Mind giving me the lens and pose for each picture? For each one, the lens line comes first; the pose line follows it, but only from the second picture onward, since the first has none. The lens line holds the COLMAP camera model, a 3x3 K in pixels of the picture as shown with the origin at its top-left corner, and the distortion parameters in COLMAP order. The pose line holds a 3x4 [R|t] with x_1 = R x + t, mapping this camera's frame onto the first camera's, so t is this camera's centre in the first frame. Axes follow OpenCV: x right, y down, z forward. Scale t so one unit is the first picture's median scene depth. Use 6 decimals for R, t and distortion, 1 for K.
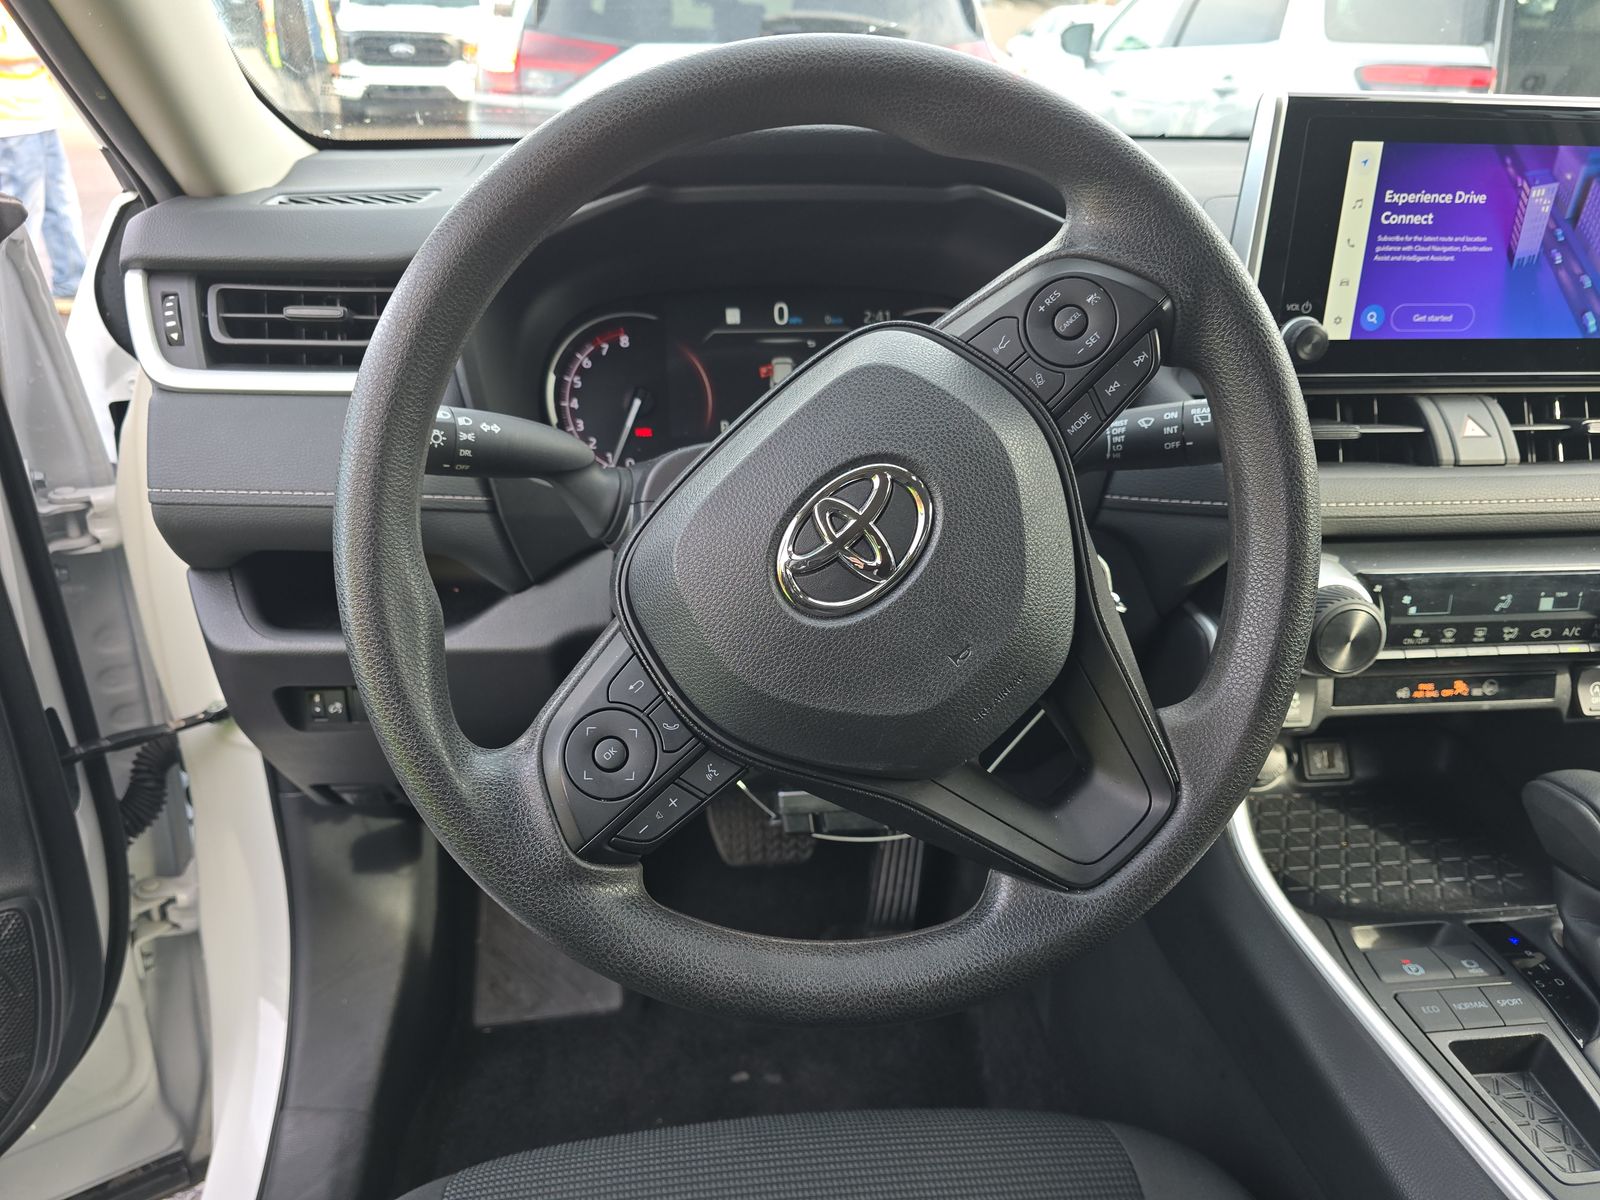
lens RADIAL K [[1086.5, 0, 789.5], [0, 1086.5, 593.0], [0, 0, 1]] dist [0.031581, -0.041863]
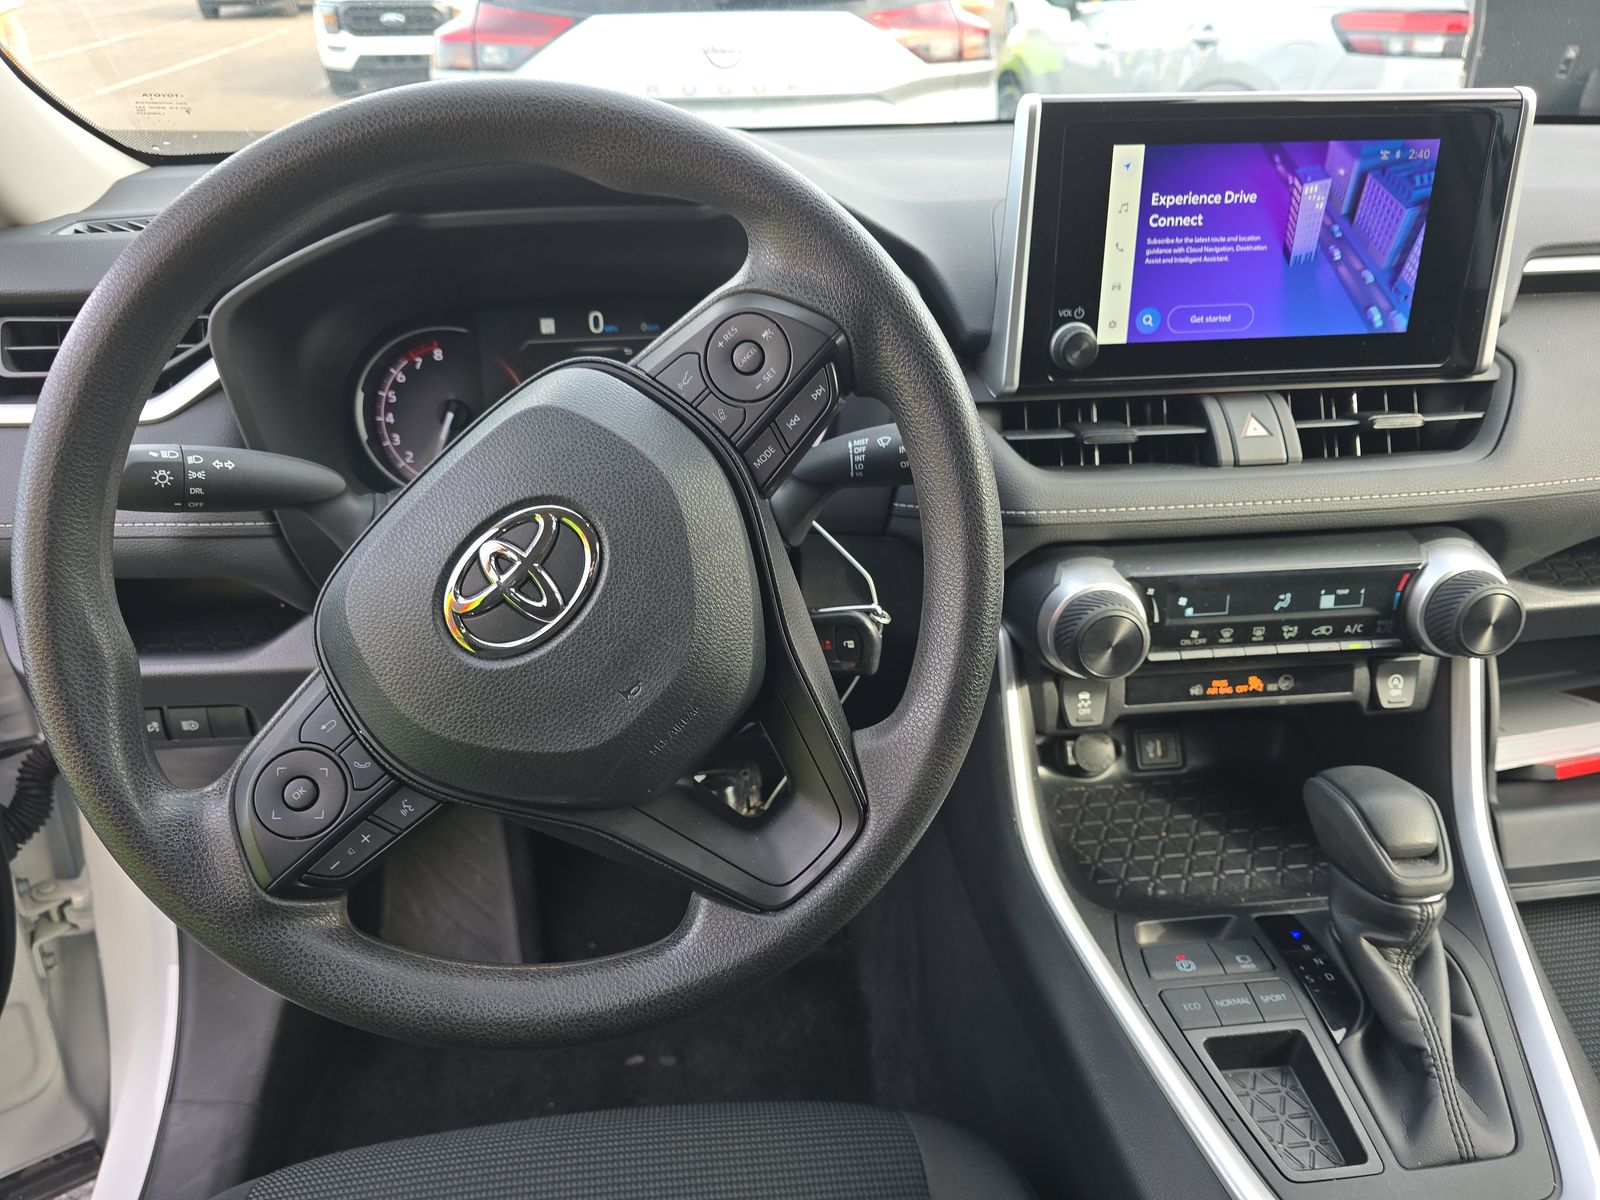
lens RADIAL K [[1086.5, 0, 799.7], [0, 1086.5, 590.9], [0, 0, 1]] dist [0.031581, -0.041863]
pose [[0.999644, -0.023042, -0.013427, 0.225006], [0.023474, 0.999179, 0.033018, -0.045490], [0.012655, -0.033322, 0.999365, -0.012116]]
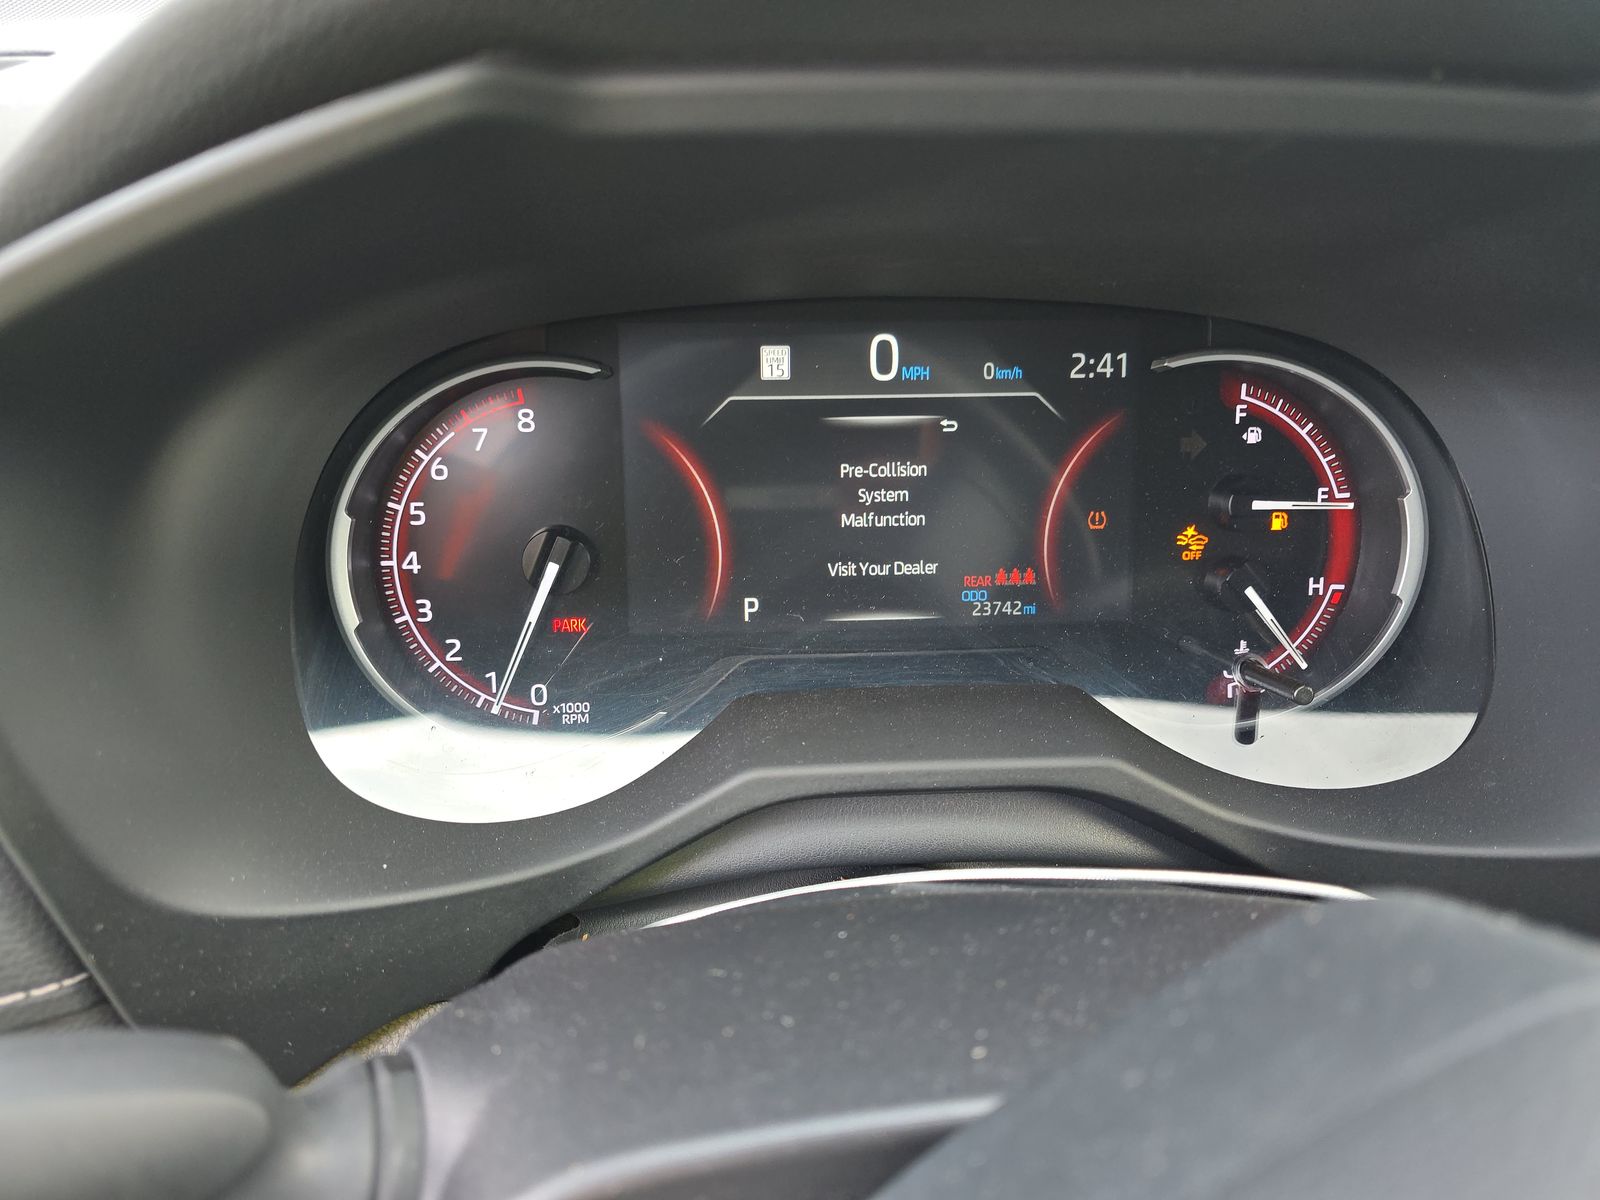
lens RADIAL K [[1086.5, 0, 783.9], [0, 1086.5, 596.8], [0, 0, 1]] dist [0.031581, -0.041863]
pose [[0.999470, 0.027614, -0.017227, -0.045623], [-0.025293, 0.992109, 0.122803, -0.256359], [0.020482, -0.122302, 0.992282, 0.661300]]
